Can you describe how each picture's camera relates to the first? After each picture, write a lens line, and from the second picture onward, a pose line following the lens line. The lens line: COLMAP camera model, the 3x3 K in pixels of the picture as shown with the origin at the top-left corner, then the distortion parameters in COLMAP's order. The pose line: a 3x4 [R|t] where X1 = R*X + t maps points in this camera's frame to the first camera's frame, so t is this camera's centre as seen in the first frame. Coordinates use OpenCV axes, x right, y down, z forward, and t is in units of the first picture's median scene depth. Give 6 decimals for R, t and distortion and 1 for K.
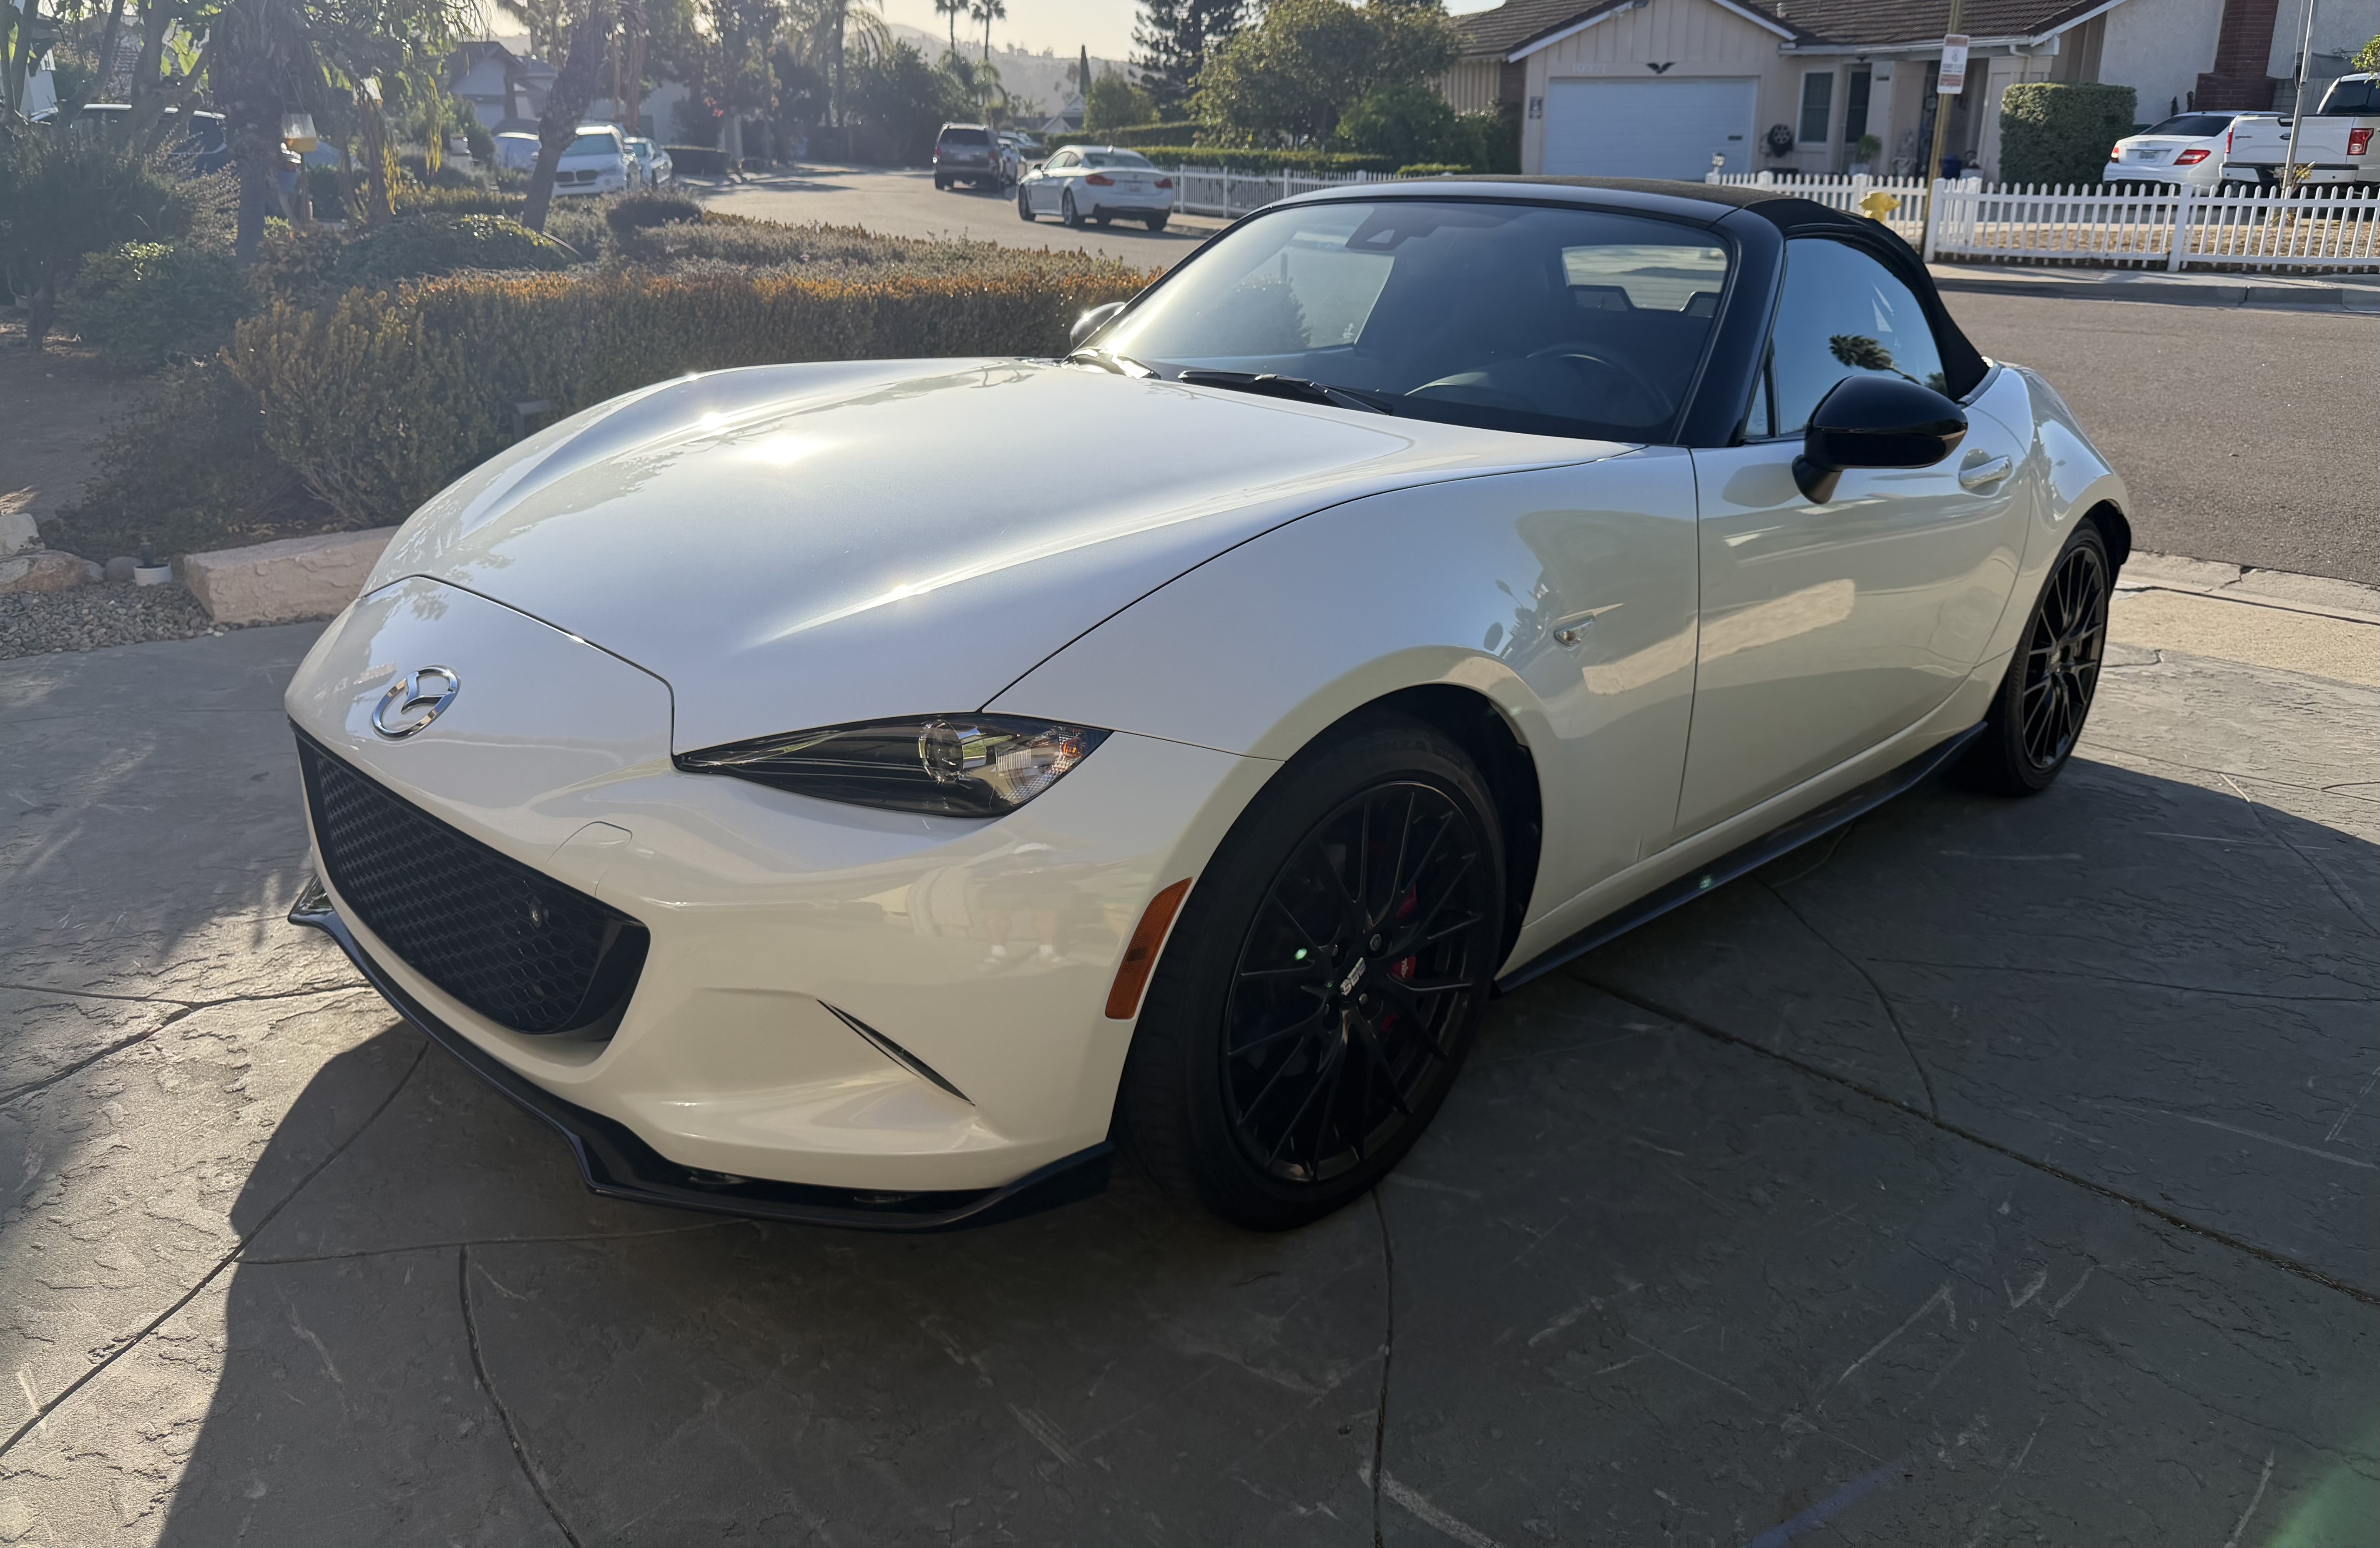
lens RADIAL K [[1669.3, 0, 1193.5], [0, 1669.3, 667.6], [0, 0, 1]] dist [0.060313, -0.104029]
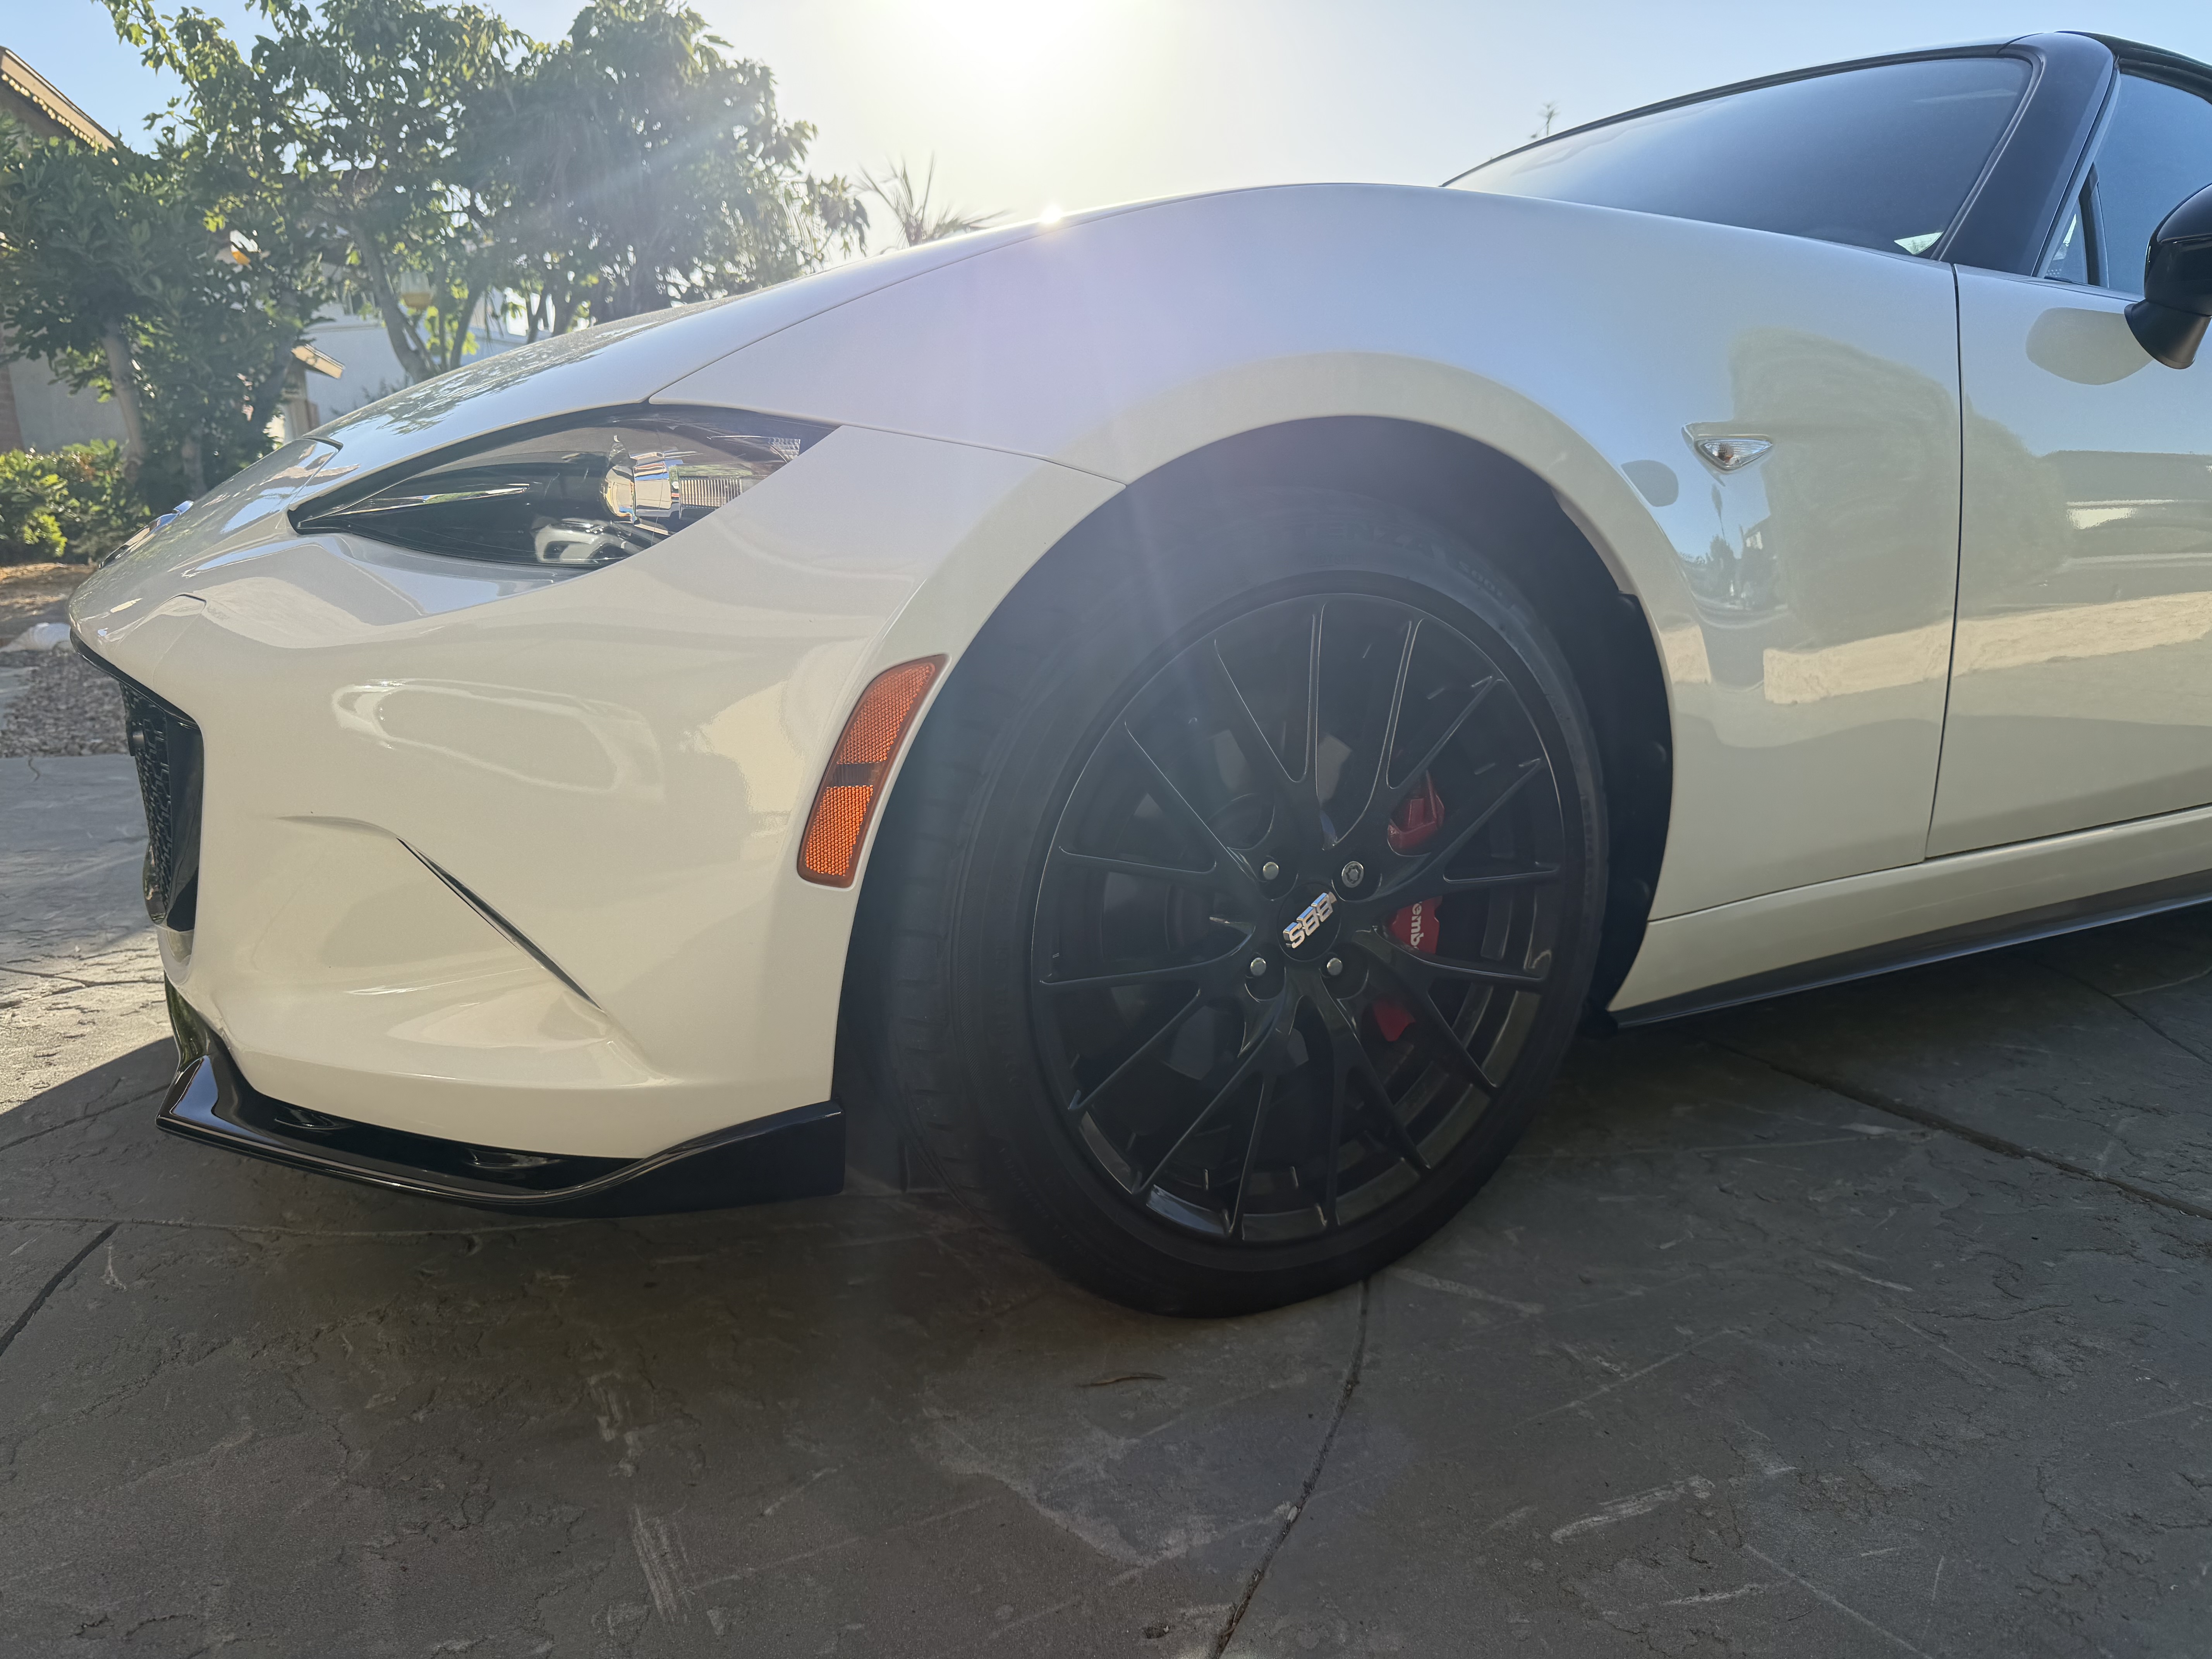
lens RADIAL K [[1569.3, 0, 1106.0], [0, 1569.3, 829.5], [0, 0, 1]] dist [0.005190, -0.010582]
pose [[0.965016, 0.017167, -0.261627, 0.162452], [-0.036708, 0.996872, -0.069989, 0.181259], [0.259607, 0.077144, 0.962628, 0.381838]]
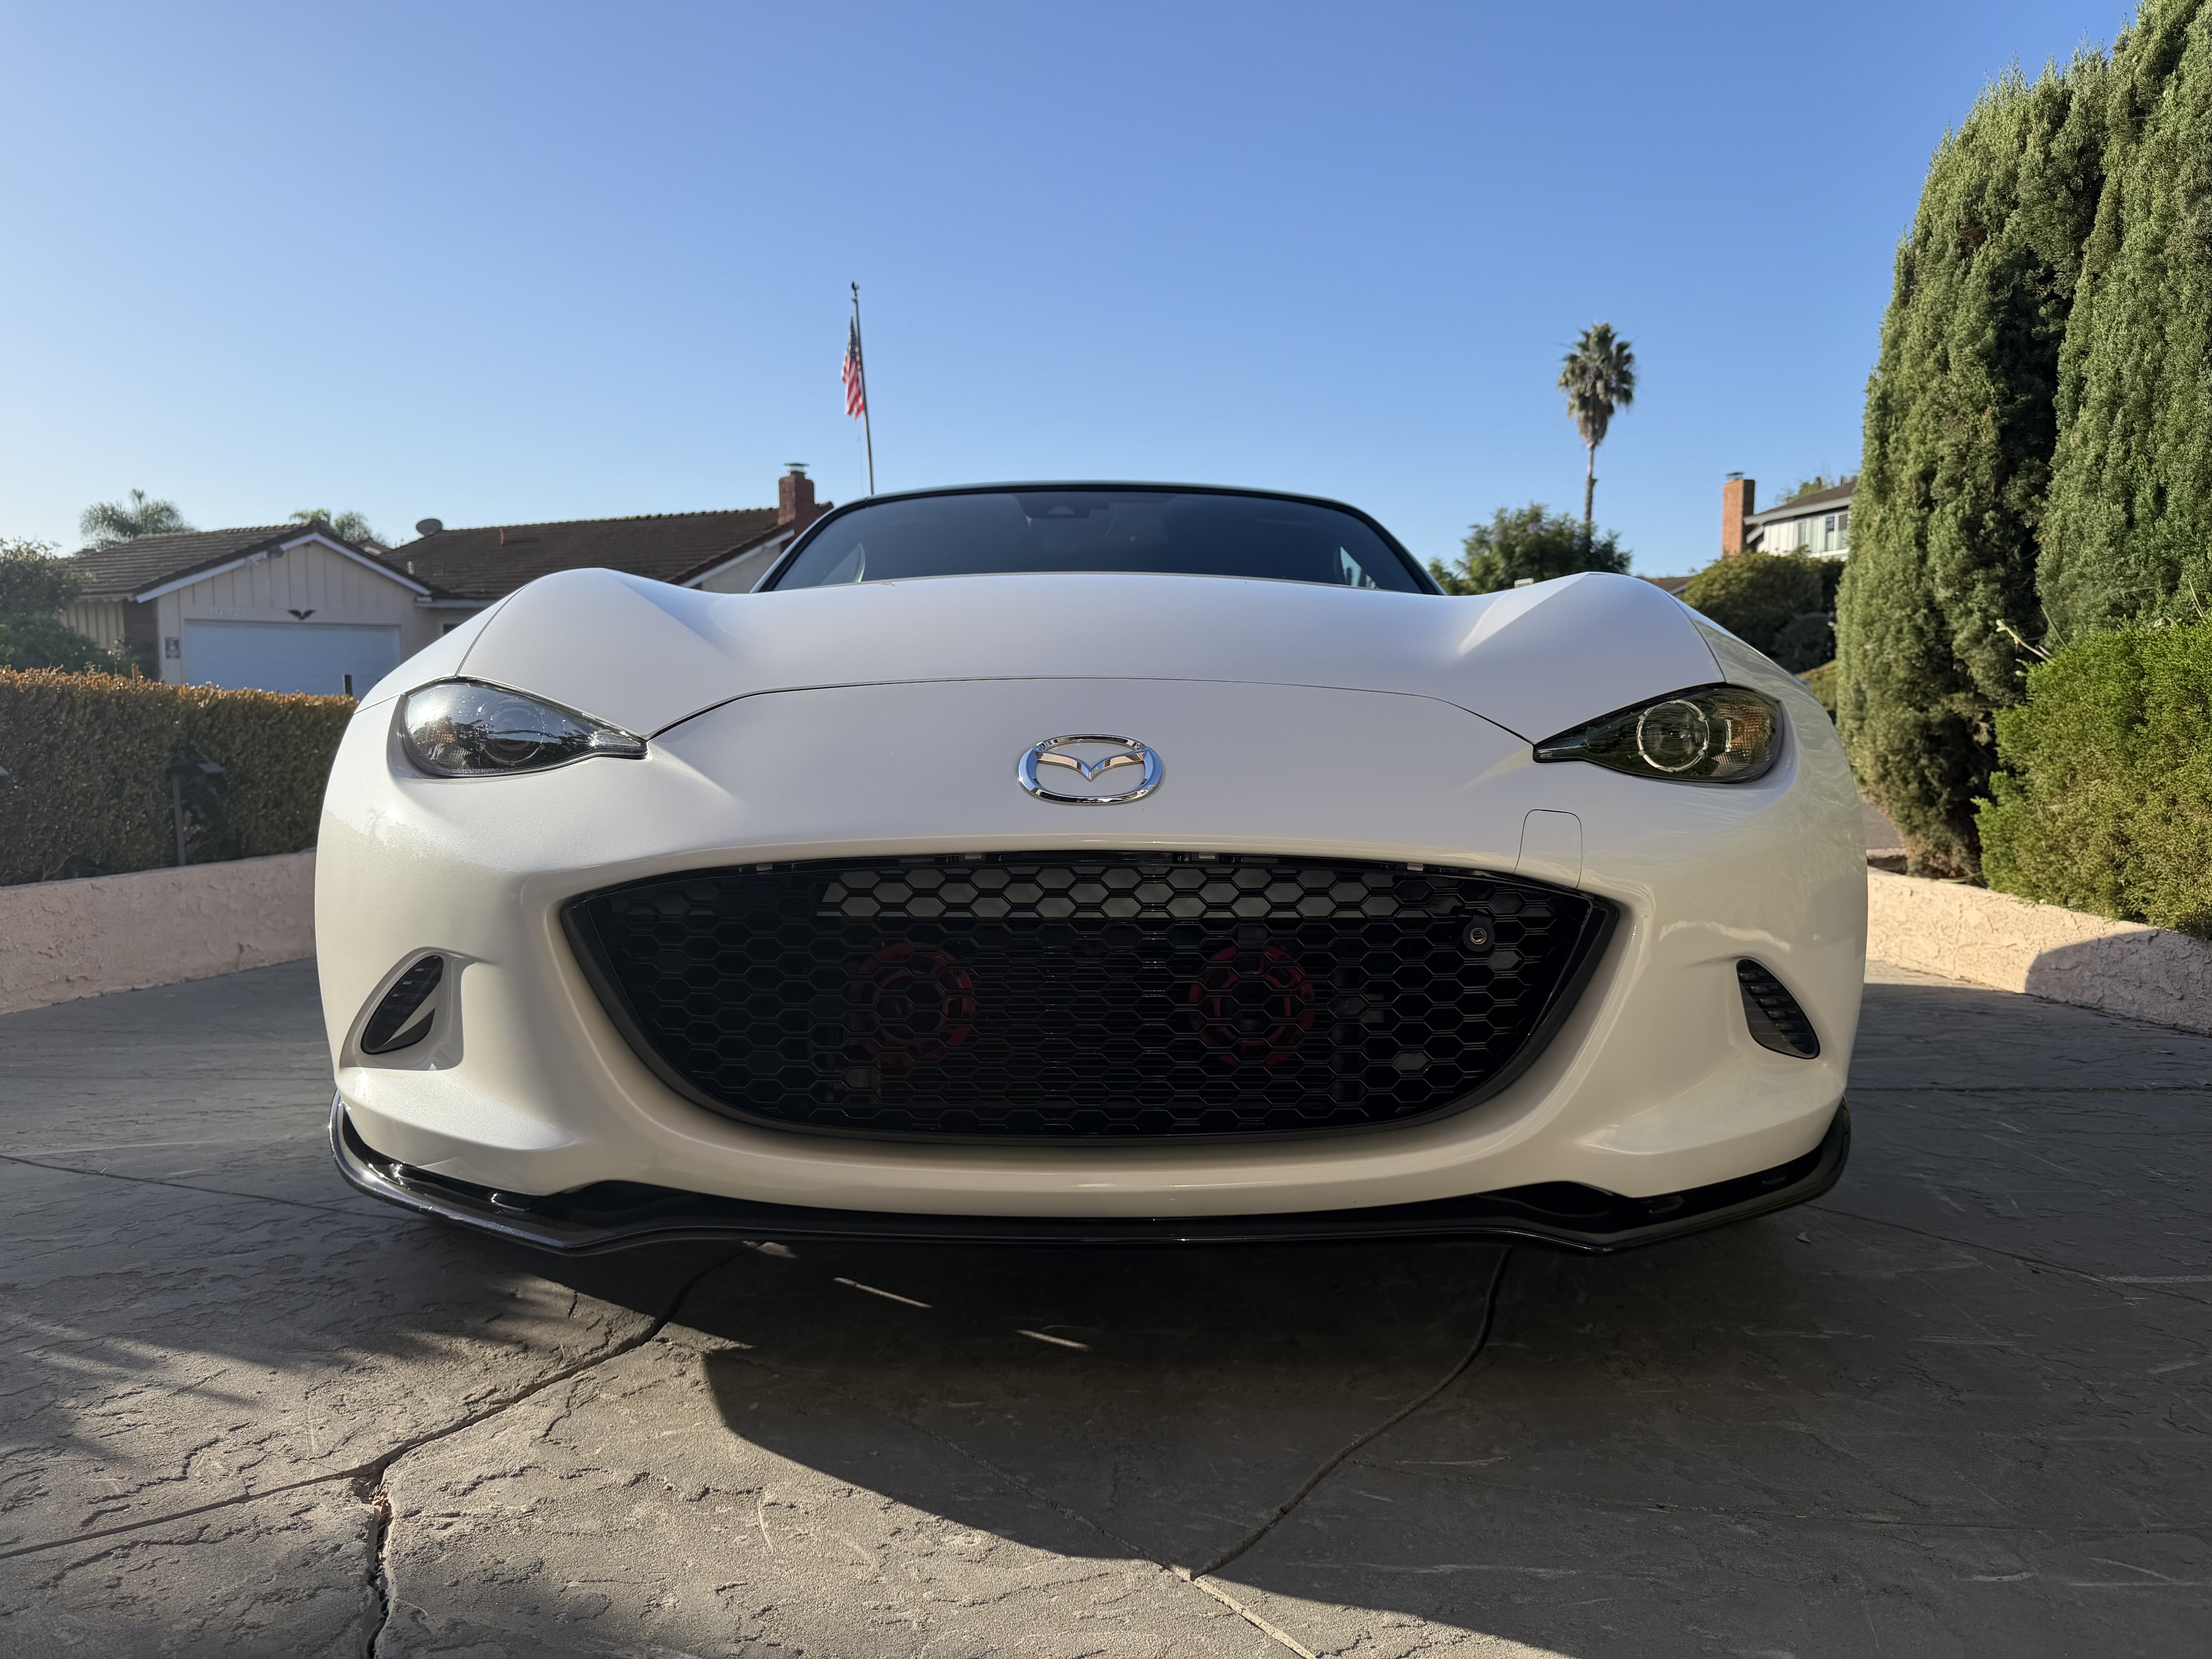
lens RADIAL K [[1569.3, 0, 1106.0], [0, 1569.3, 829.5], [0, 0, 1]] dist [0.005190, -0.010582]
pose [[0.716693, -0.060444, 0.694765, -0.881881], [0.213203, 0.967530, -0.135757, 0.134343], [-0.664000, 0.245422, 0.706308, 0.467475]]
